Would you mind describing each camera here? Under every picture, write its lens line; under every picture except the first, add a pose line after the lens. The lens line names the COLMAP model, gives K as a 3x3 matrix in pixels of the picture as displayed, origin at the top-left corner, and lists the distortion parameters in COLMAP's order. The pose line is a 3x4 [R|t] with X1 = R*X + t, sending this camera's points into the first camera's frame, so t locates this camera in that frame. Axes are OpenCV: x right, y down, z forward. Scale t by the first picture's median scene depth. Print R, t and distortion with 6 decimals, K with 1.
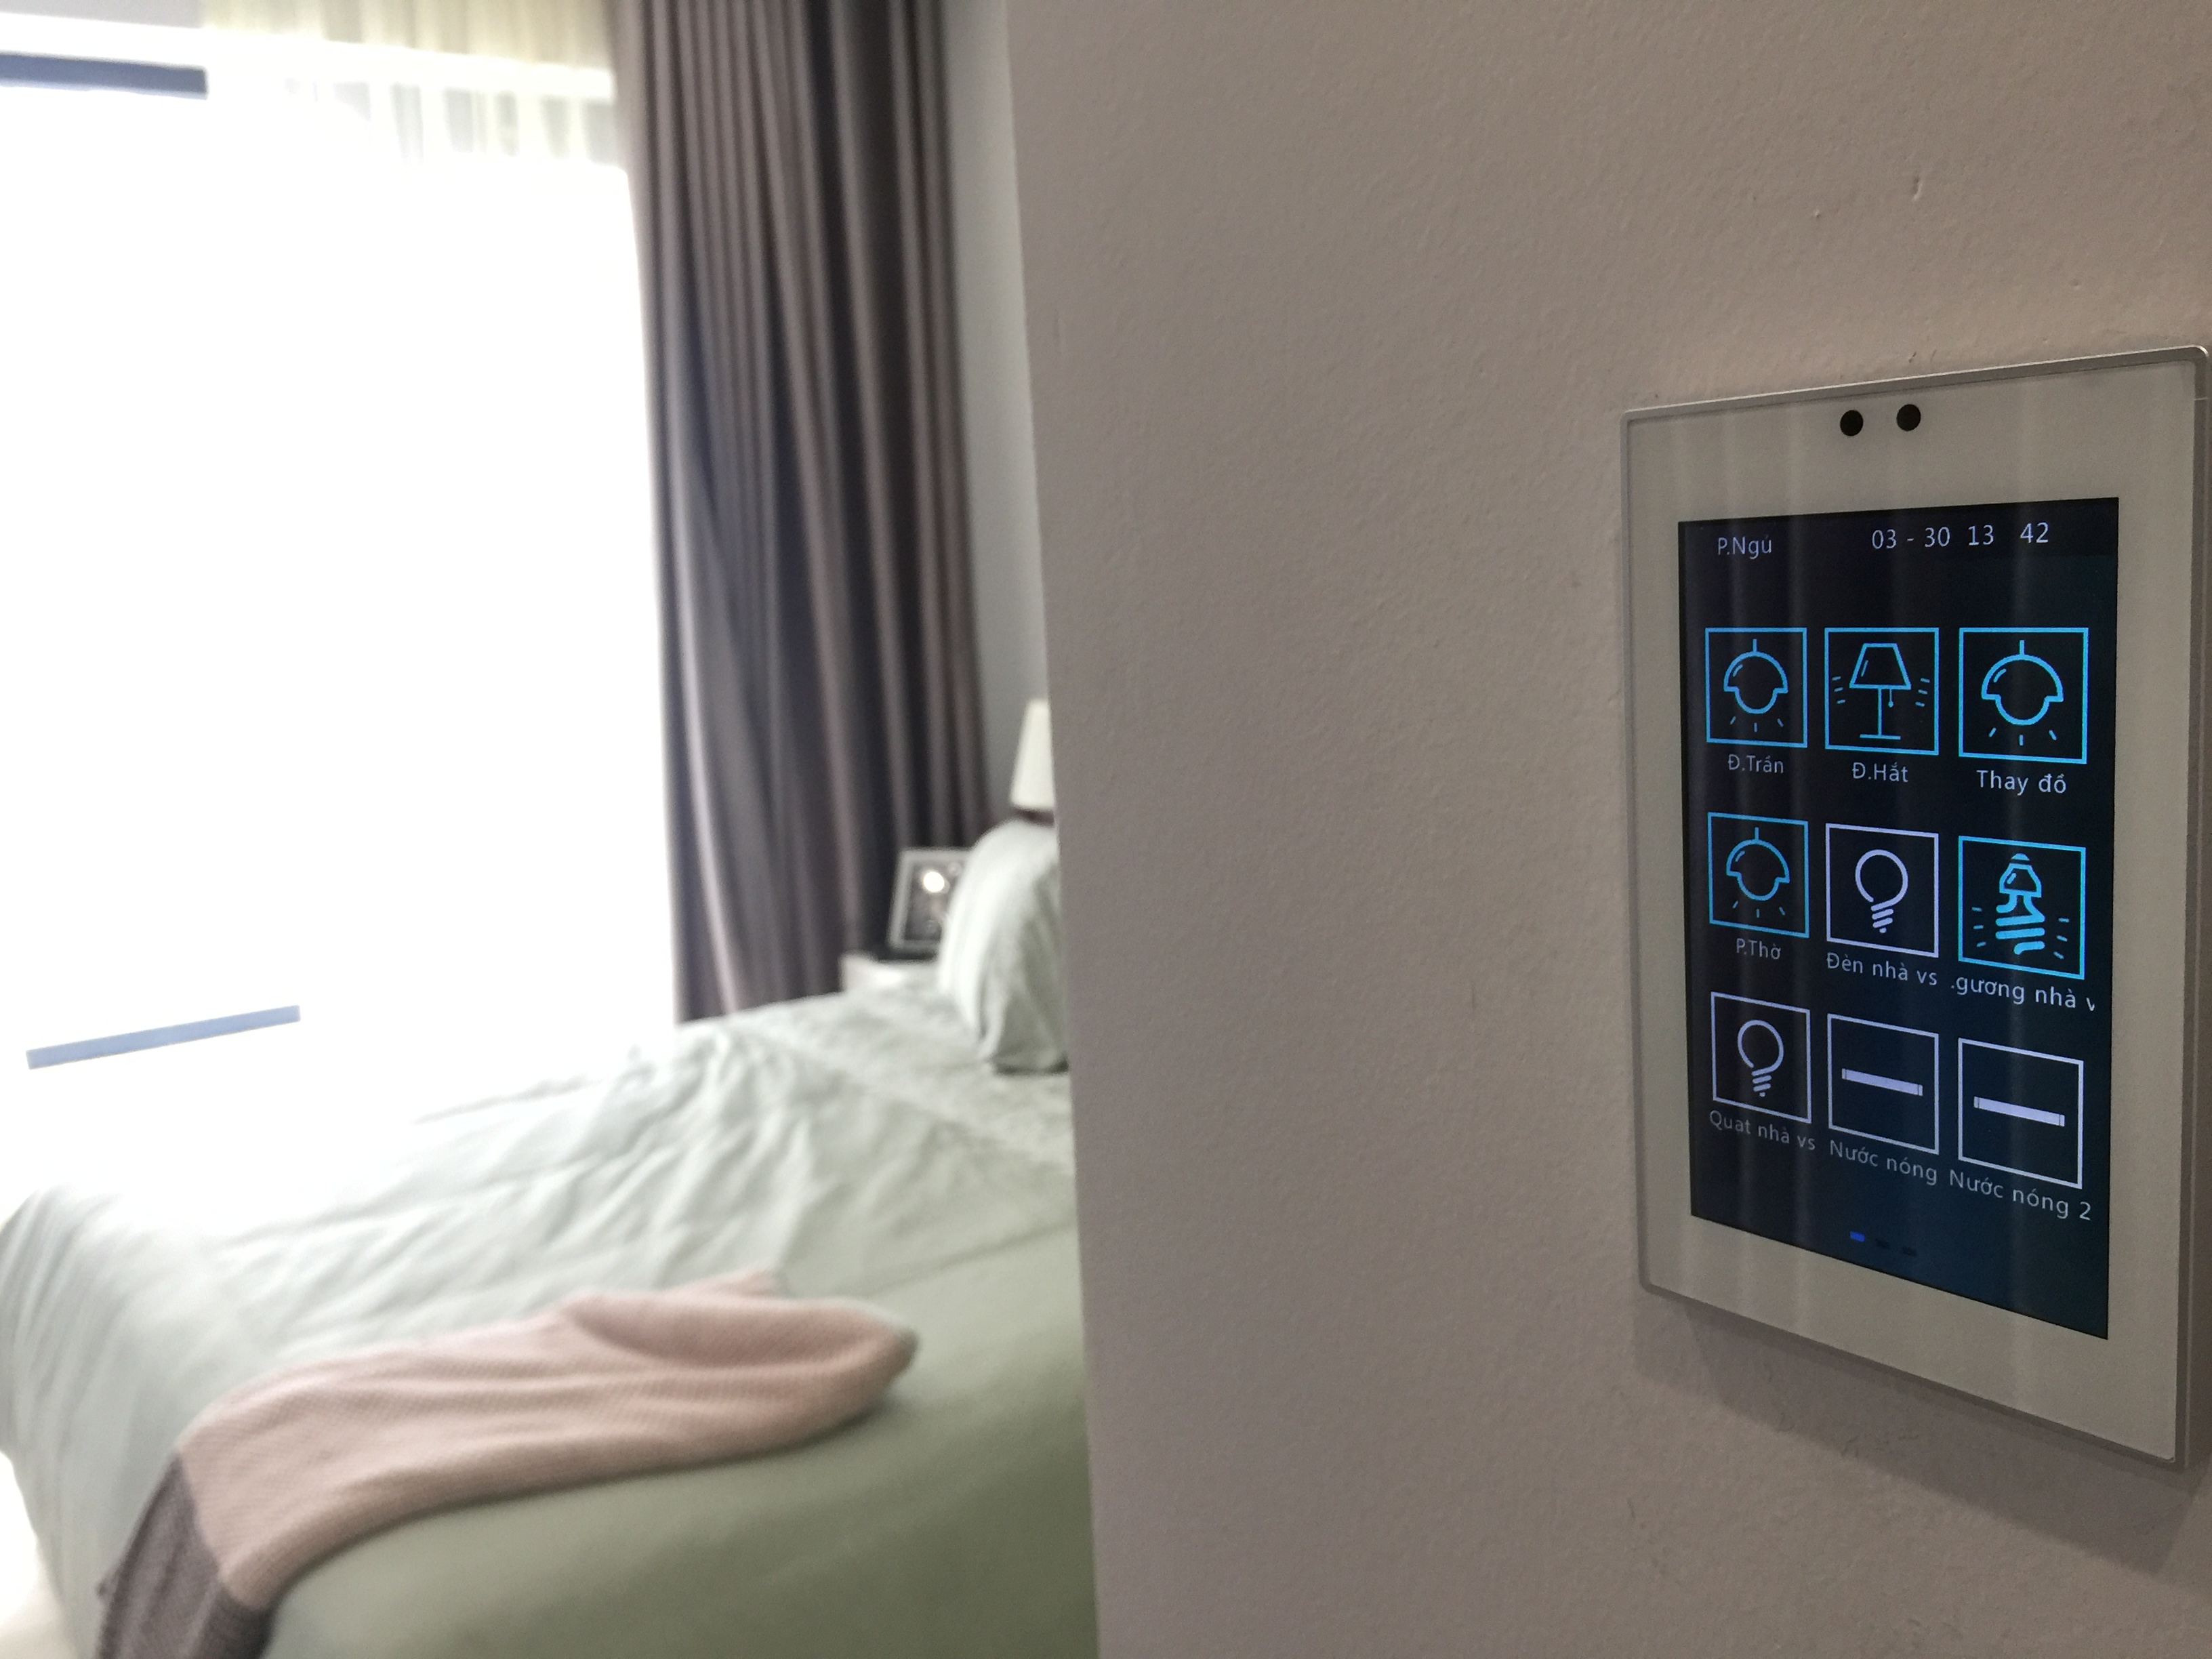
lens RADIAL K [[1890.3, 0, 1111.7], [0, 1890.3, 826.8], [0, 0, 1]] dist [0.074262, -0.086663]
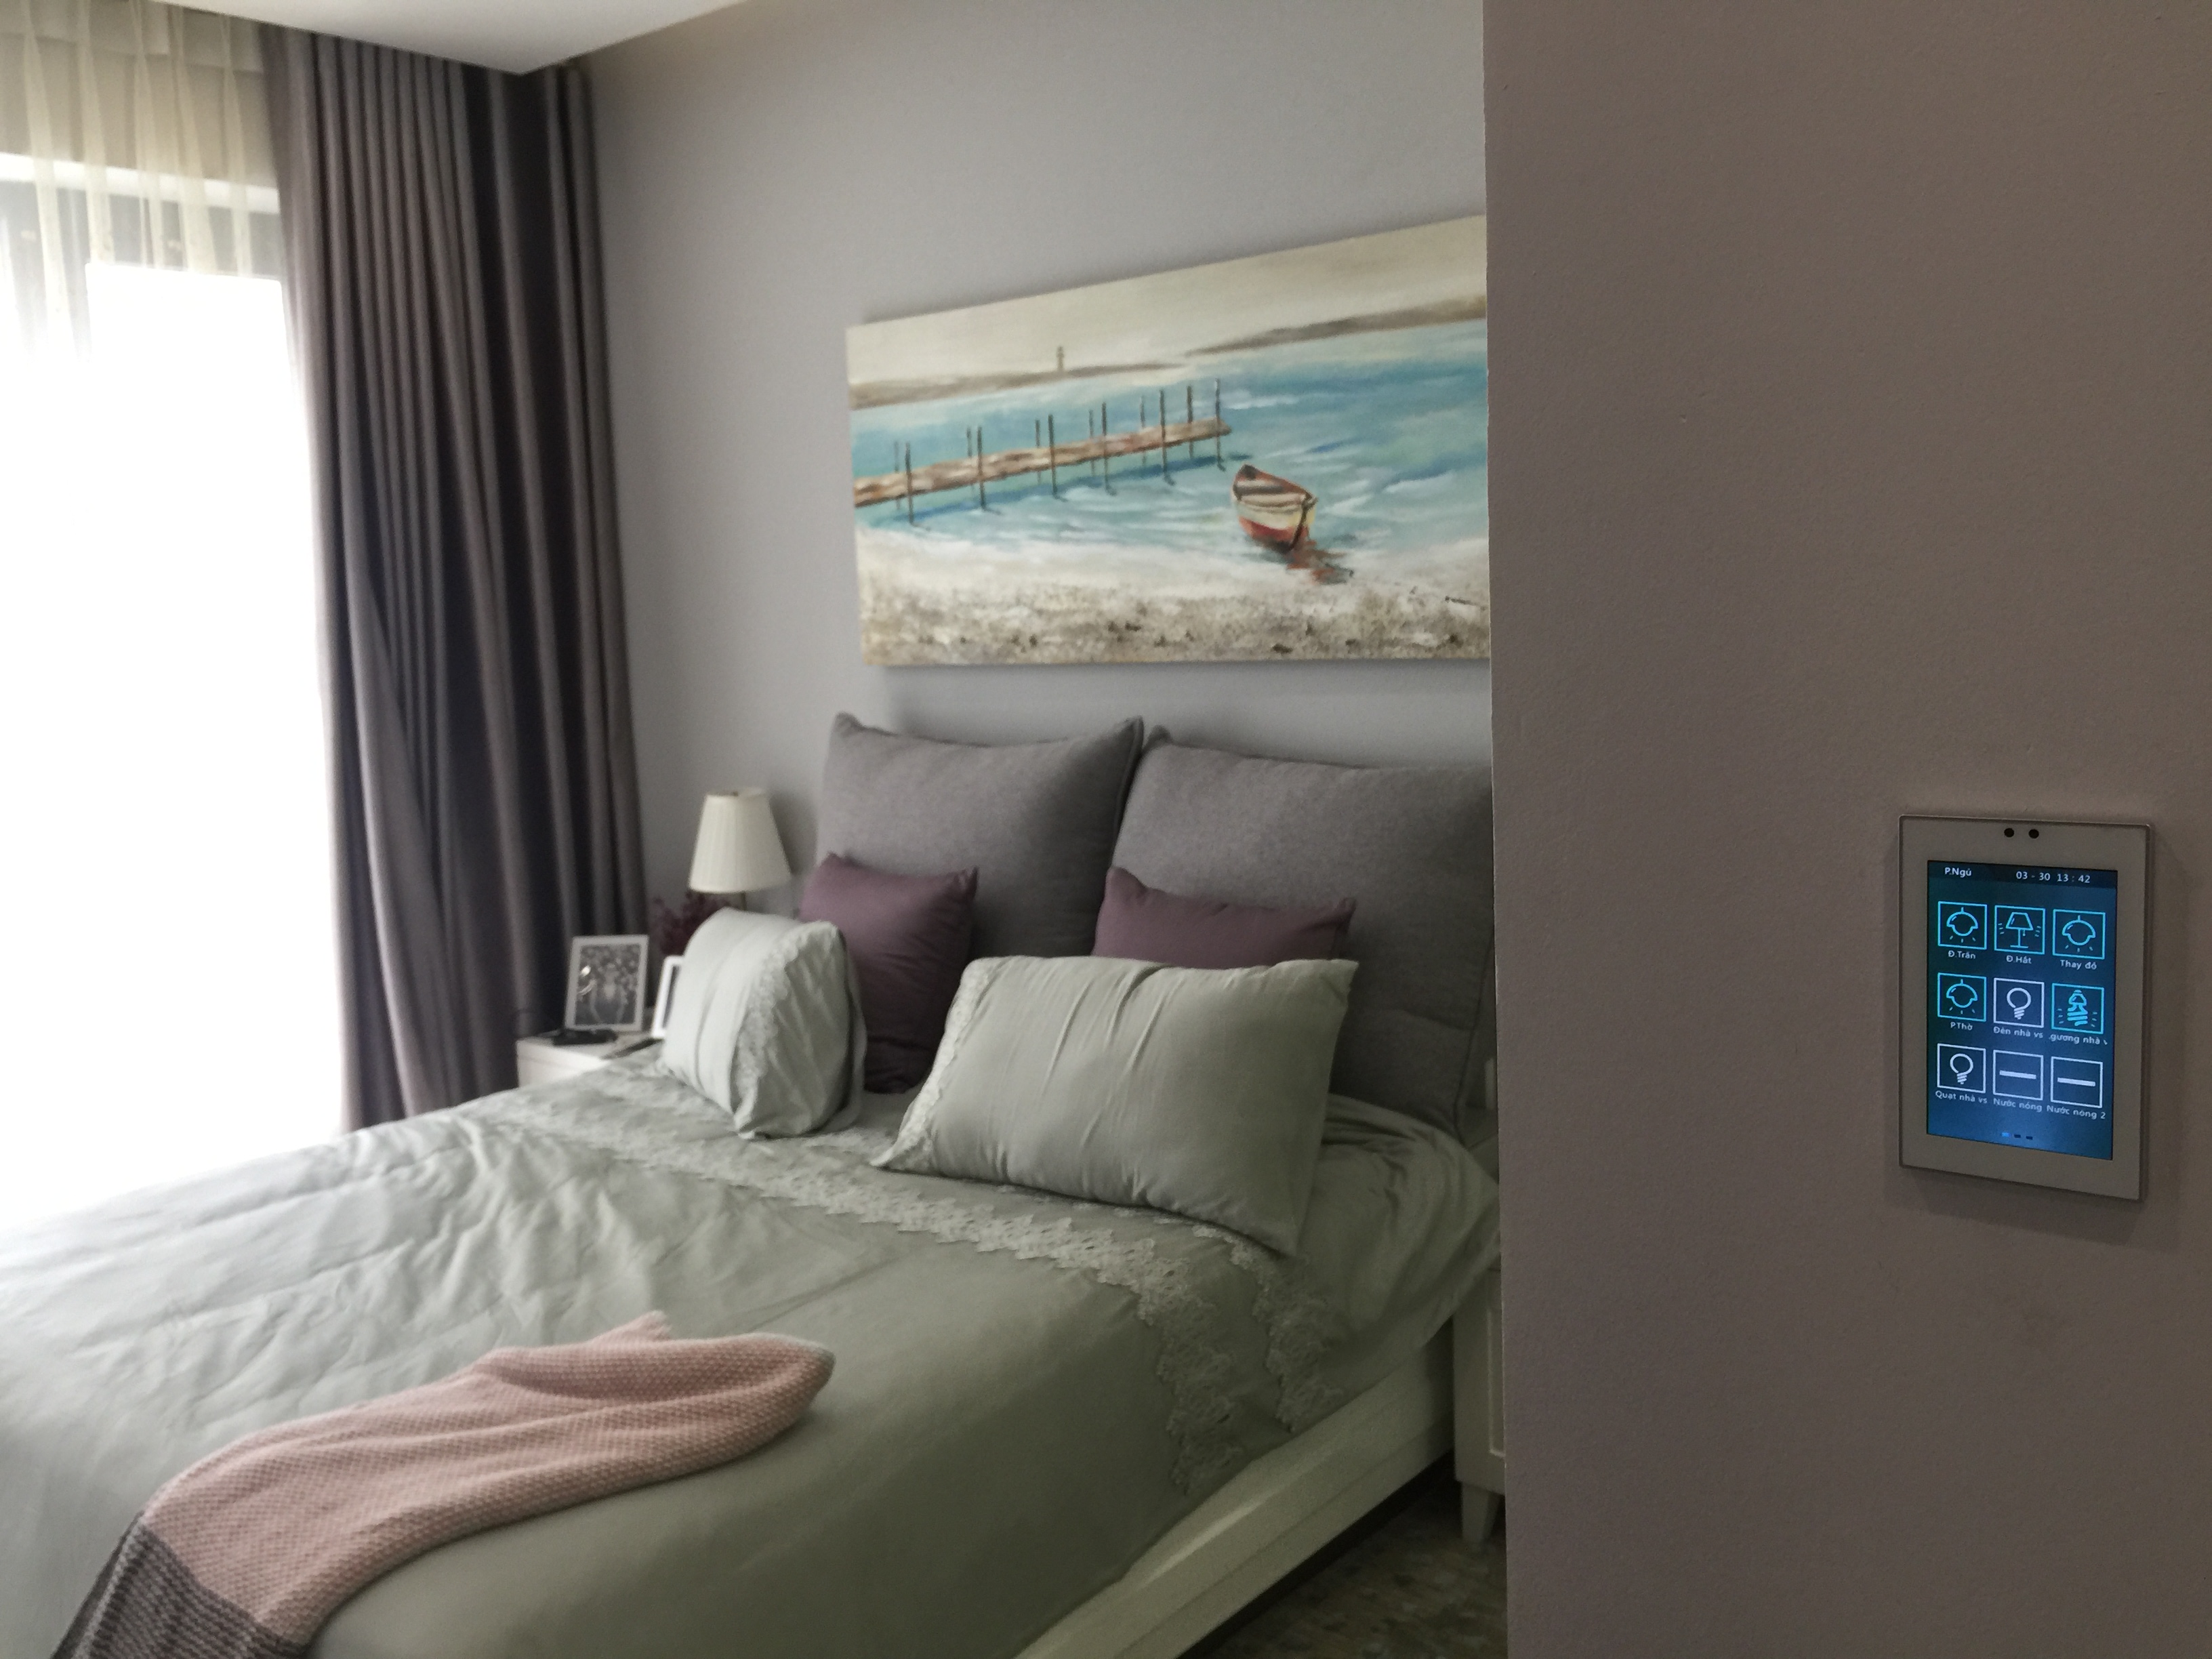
lens RADIAL K [[1890.3, 0, 1096.6], [0, 1890.3, 828.1], [0, 0, 1]] dist [0.074262, -0.086663]
pose [[0.962438, -0.015661, 0.271050, -0.257943], [0.023714, 0.999368, -0.026463, -0.028234], [-0.270465, 0.031897, 0.962201, -0.204947]]
